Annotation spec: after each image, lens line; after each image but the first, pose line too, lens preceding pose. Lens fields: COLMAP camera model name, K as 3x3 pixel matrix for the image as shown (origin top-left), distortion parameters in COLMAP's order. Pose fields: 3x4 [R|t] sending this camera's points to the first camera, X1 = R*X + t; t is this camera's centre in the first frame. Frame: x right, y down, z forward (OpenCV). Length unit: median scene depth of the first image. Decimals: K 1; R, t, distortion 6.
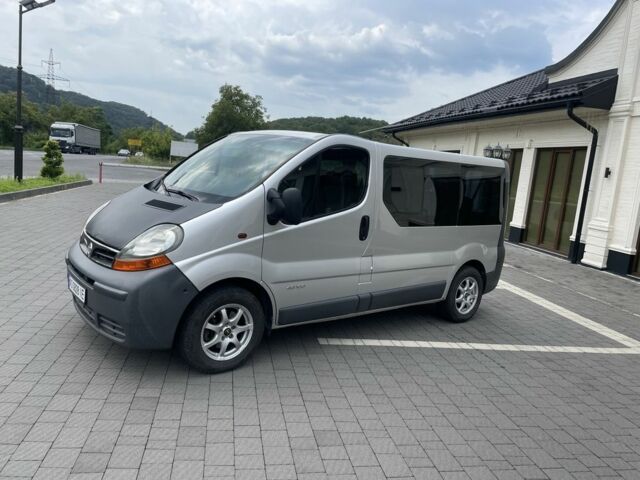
lens RADIAL K [[486.3, 0, 323.8], [0, 486.3, 225.0], [0, 0, 1]] dist [0.089768, -0.116177]
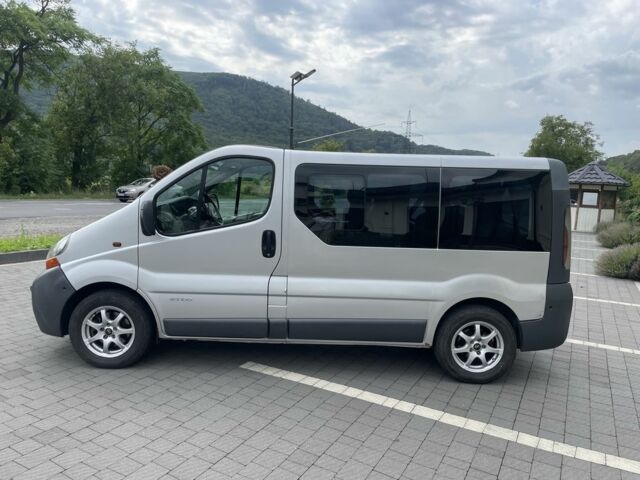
lens RADIAL K [[486.3, 0, 323.8], [0, 486.3, 225.0], [0, 0, 1]] dist [0.089768, -0.116177]
pose [[0.776037, -0.012528, -0.630563, 0.812787], [-0.040800, 0.996711, -0.070016, 0.033683], [0.629367, 0.080062, 0.772973, 0.392106]]
